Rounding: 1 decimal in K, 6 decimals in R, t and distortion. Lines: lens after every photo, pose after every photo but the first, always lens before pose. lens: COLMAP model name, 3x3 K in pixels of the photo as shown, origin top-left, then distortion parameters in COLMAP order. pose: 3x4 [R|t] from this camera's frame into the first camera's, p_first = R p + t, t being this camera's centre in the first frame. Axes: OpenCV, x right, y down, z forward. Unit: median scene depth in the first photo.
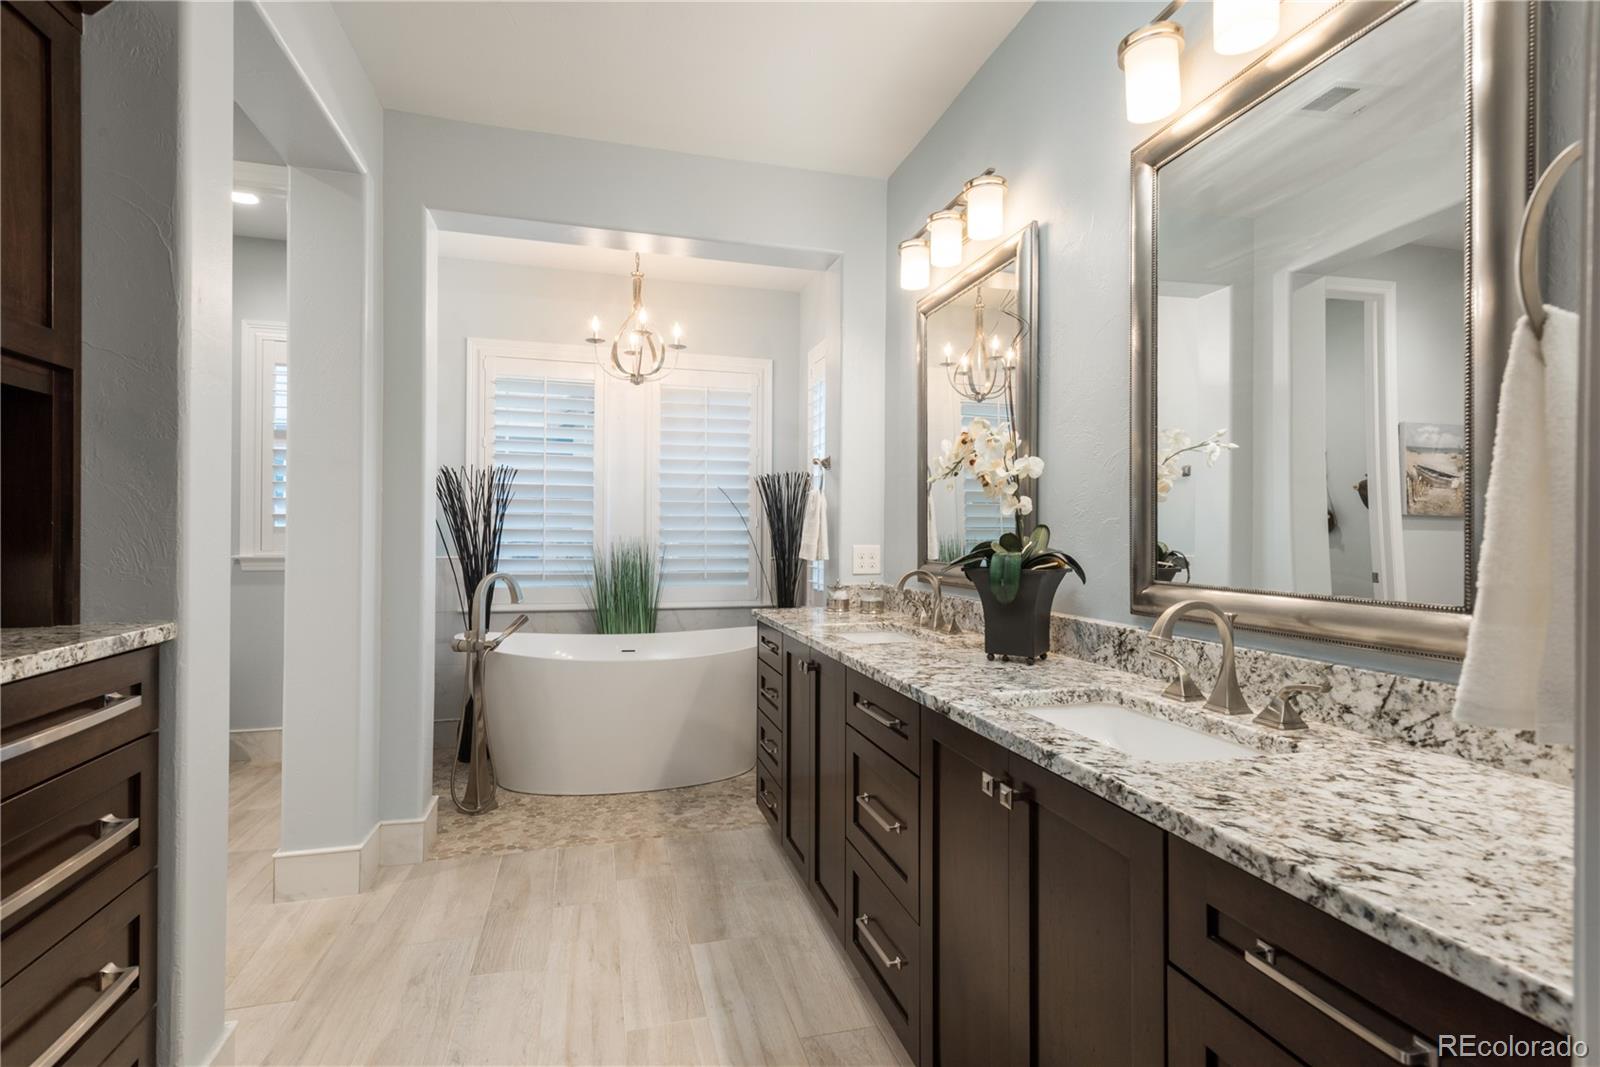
lens RADIAL K [[749.2, 0, 798.7], [0, 749.2, 525.6], [0, 0, 1]] dist [0.012881, -0.001428]
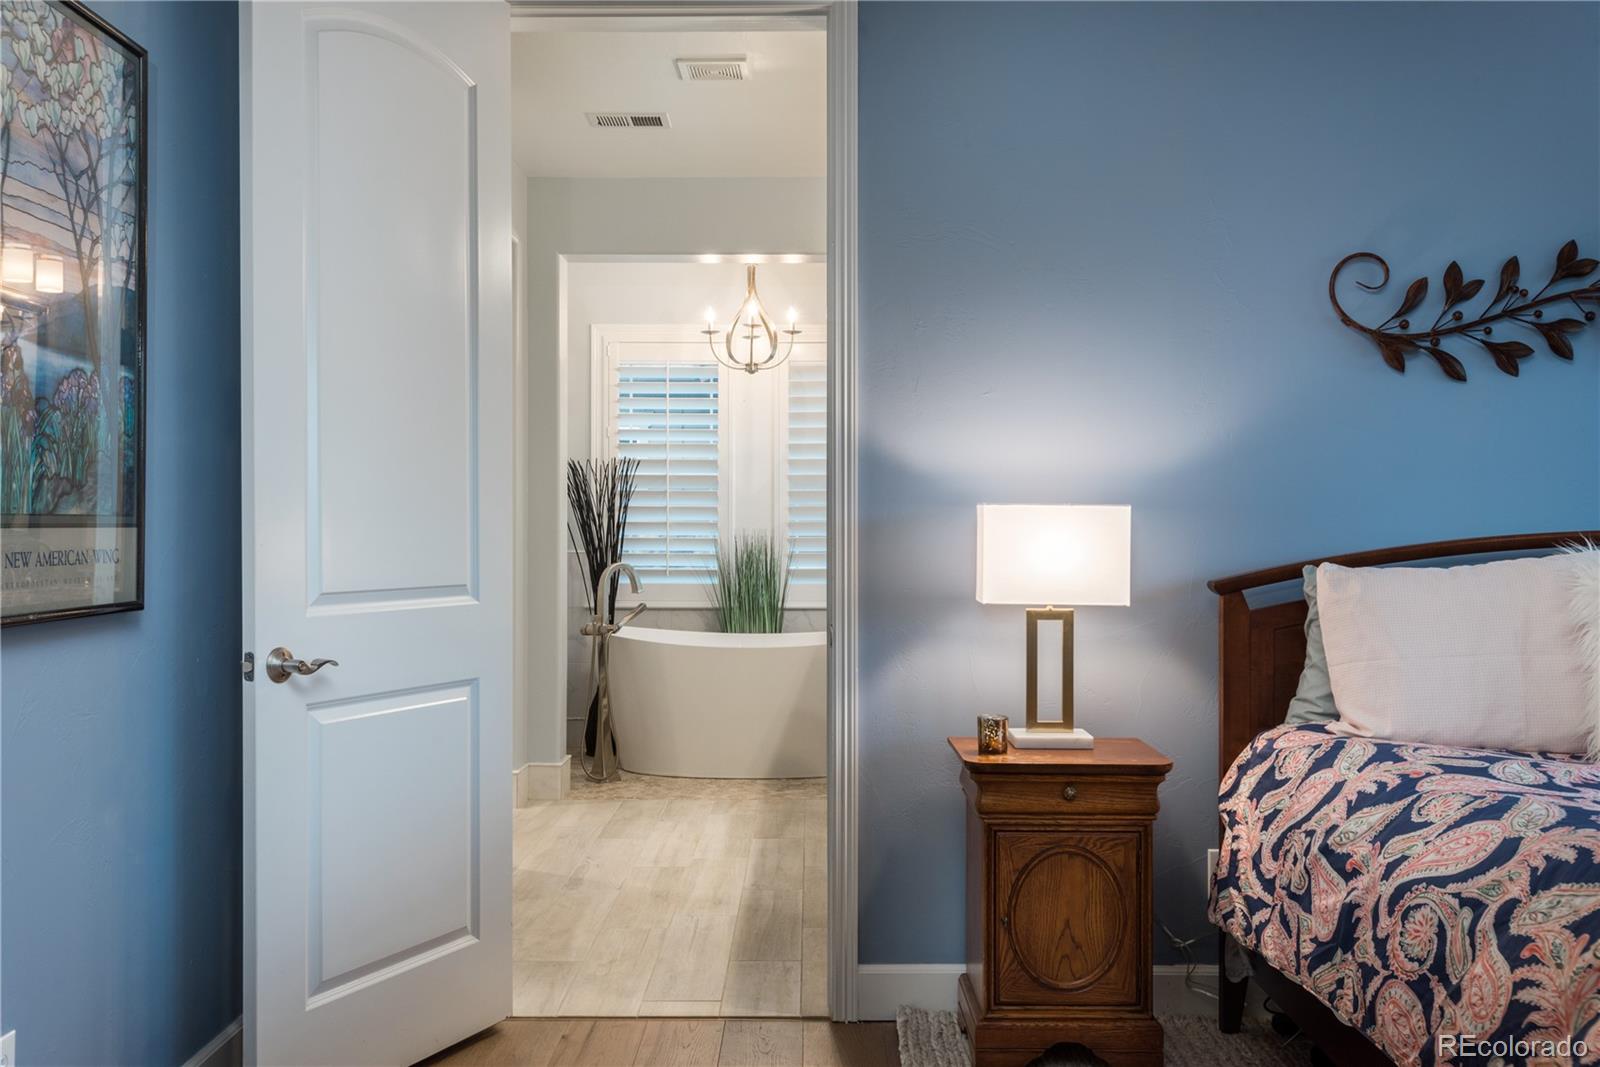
lens RADIAL K [[1483.2, 0, 806.5], [0, 1483.2, 532.5], [0, 0, 1]] dist [0.036179, 0.000000]
pose [[0.963302, -0.001218, -0.268418, 0.344661], [0.004635, 0.999916, 0.012097, -0.003370], [0.268381, -0.012897, 0.963227, -0.784424]]
